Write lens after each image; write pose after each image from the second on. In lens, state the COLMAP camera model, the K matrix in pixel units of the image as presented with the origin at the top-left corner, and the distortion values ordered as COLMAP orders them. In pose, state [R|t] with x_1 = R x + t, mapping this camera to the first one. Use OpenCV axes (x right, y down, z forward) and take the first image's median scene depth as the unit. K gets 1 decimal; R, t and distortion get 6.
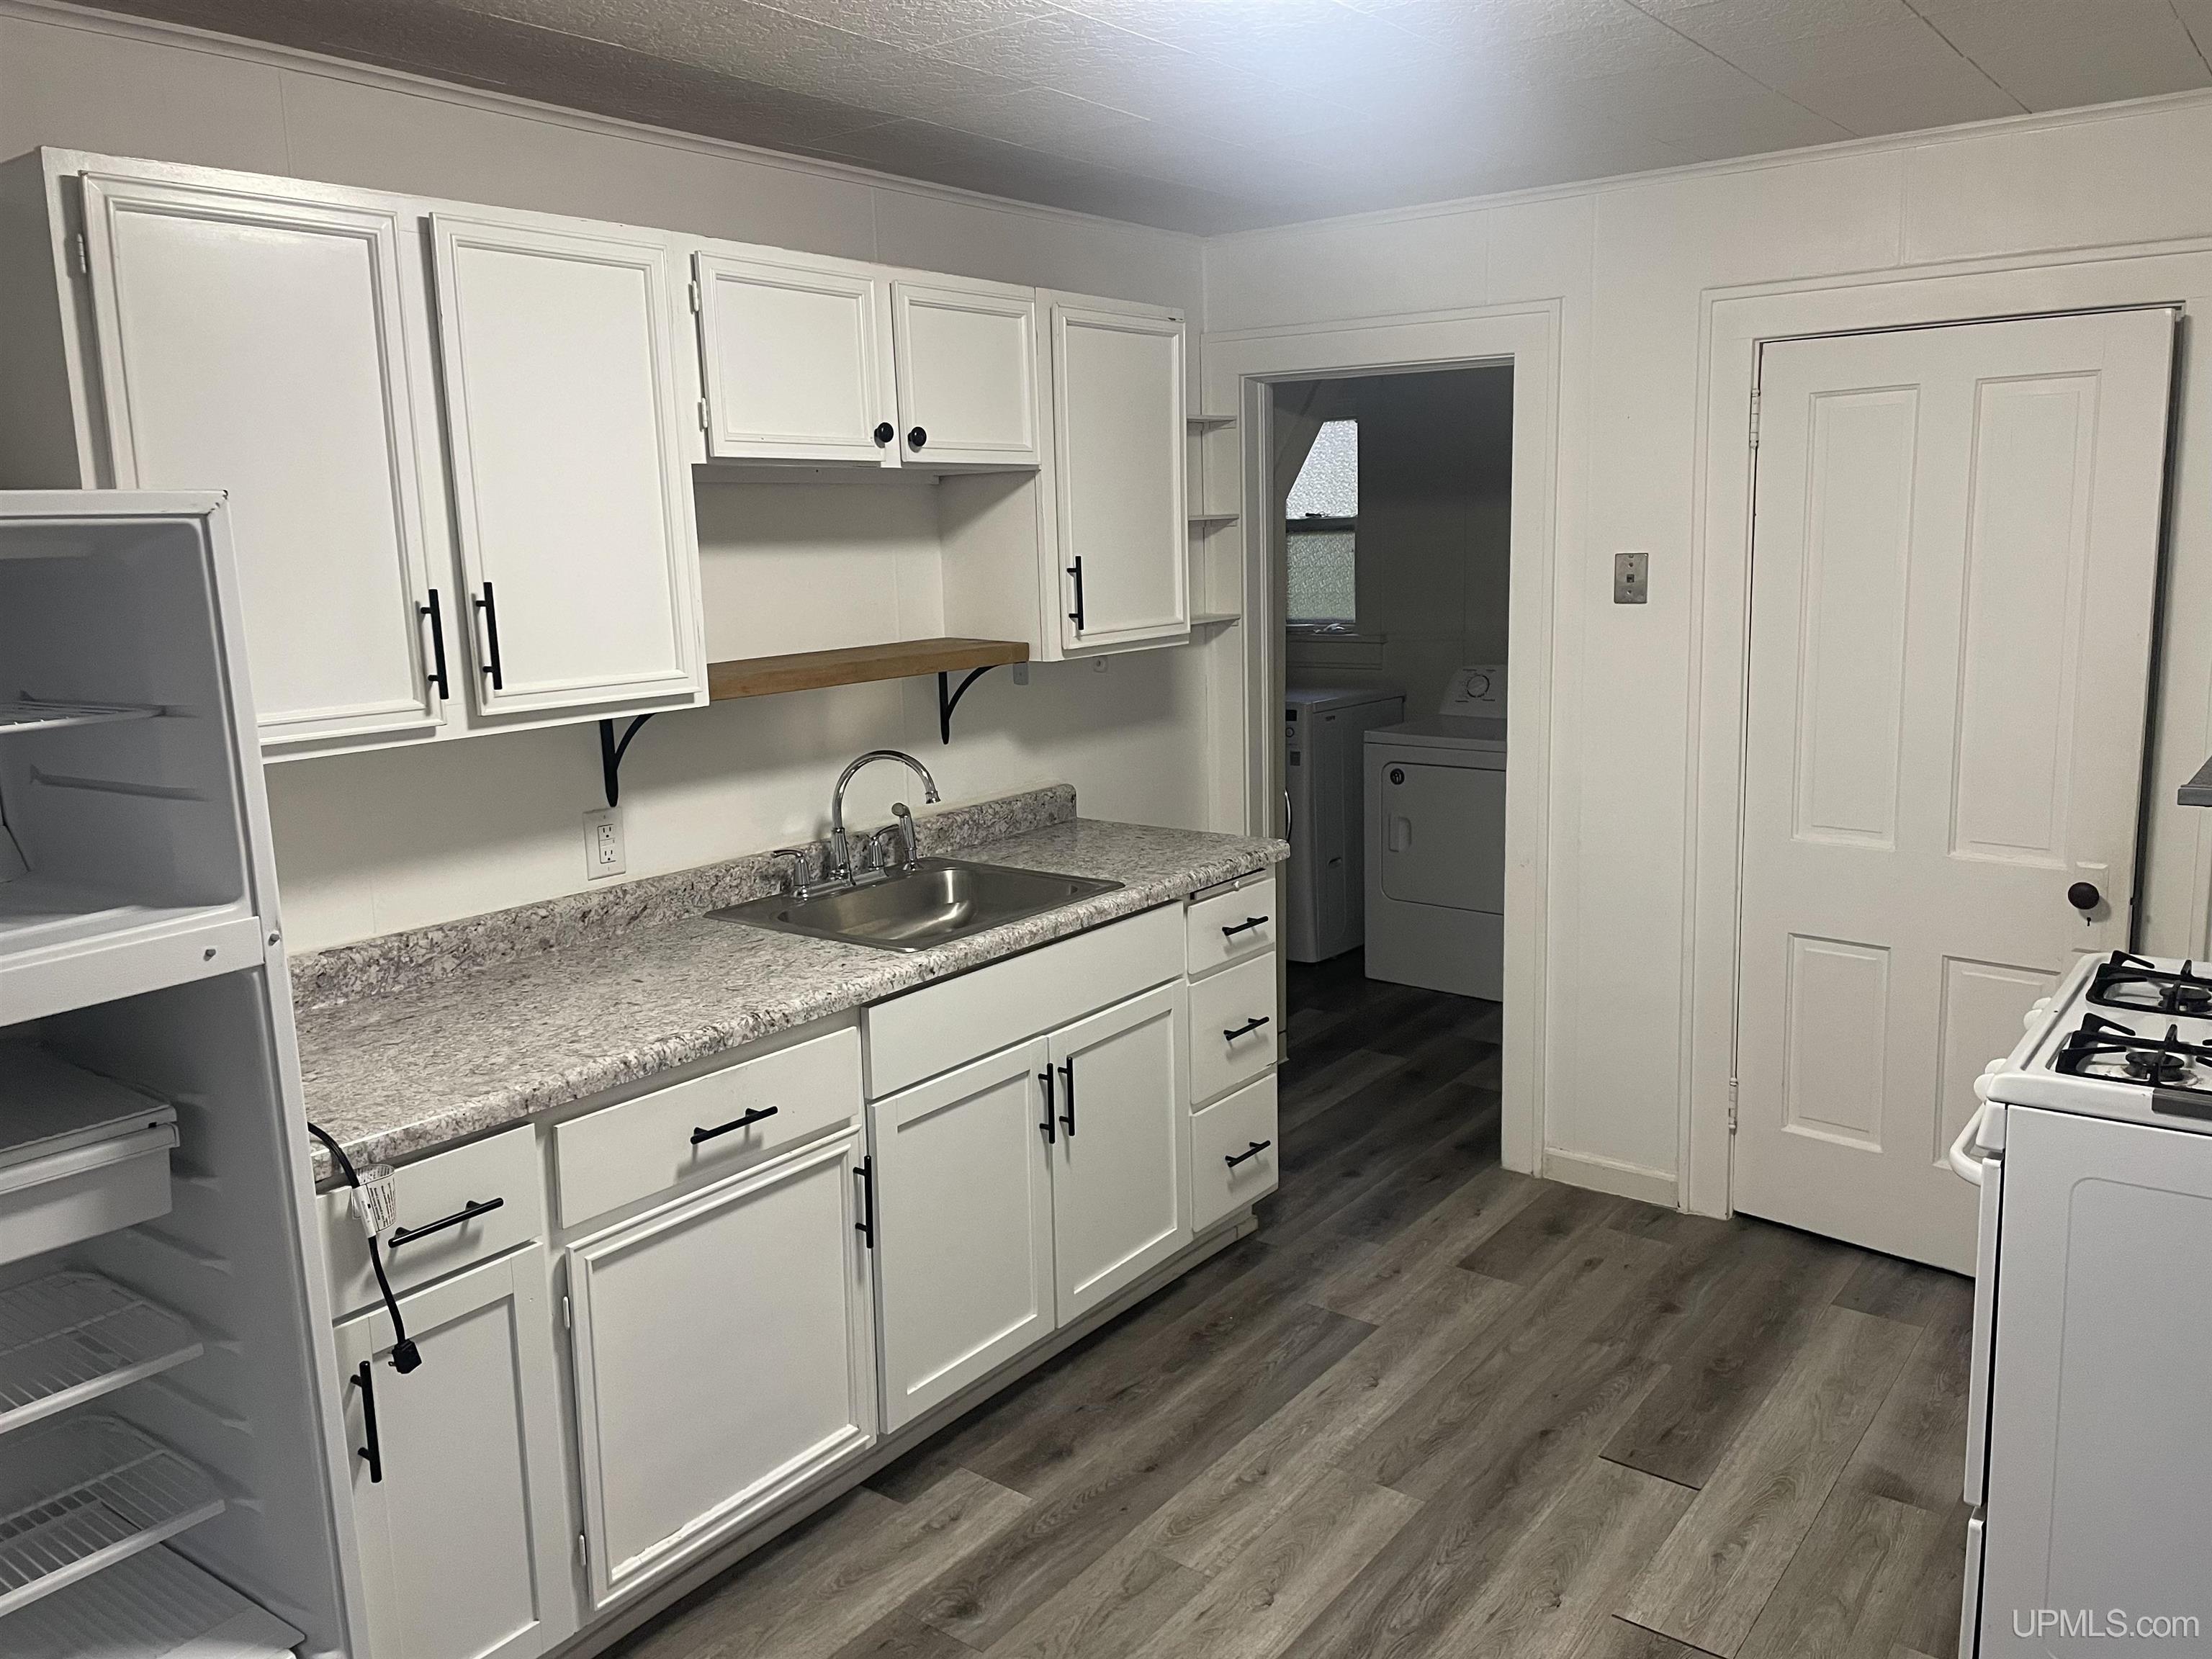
lens RADIAL K [[1676.5, 0, 1106.9], [0, 1676.5, 833.7], [0, 0, 1]] dist [0.008663, -0.000839]
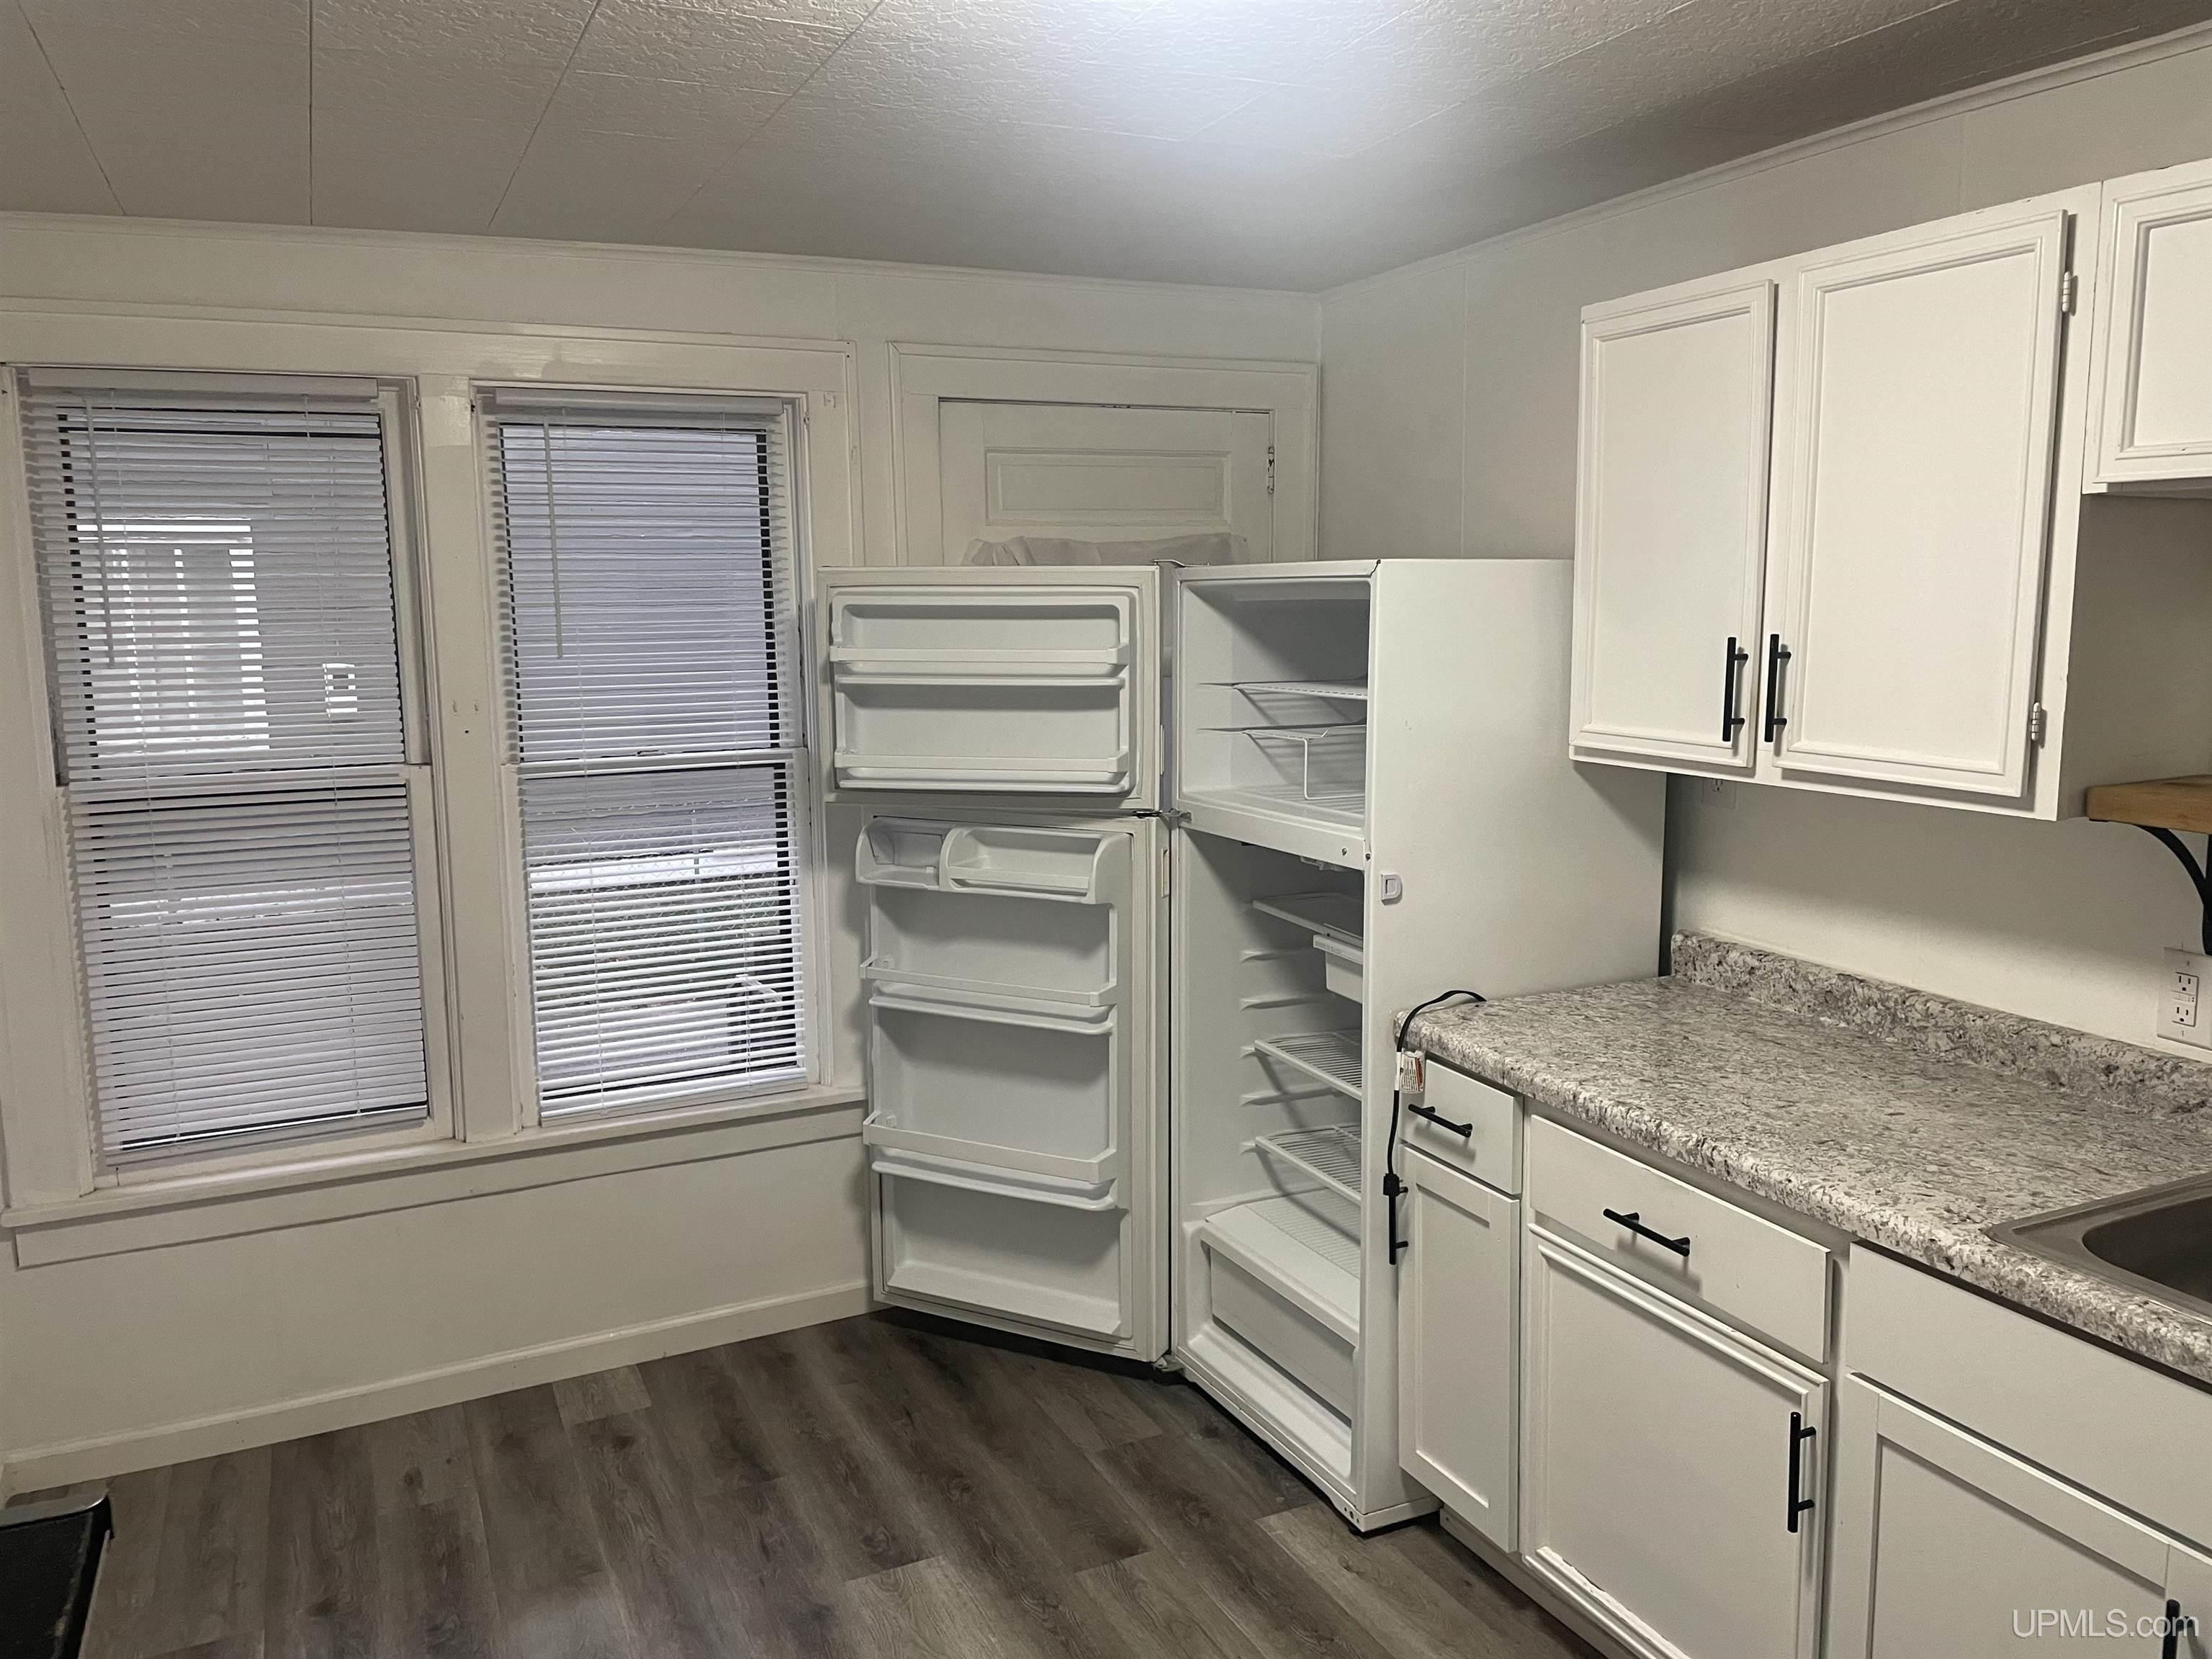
lens RADIAL K [[1676.5, 0, 1110.0], [0, 1676.5, 820.9], [0, 0, 1]] dist [0.008663, -0.000839]
pose [[-0.490445, 0.153573, -0.857834, 0.652936], [-0.128857, 0.960751, 0.245668, -0.223123], [0.861893, 0.231024, -0.451407, 1.066027]]
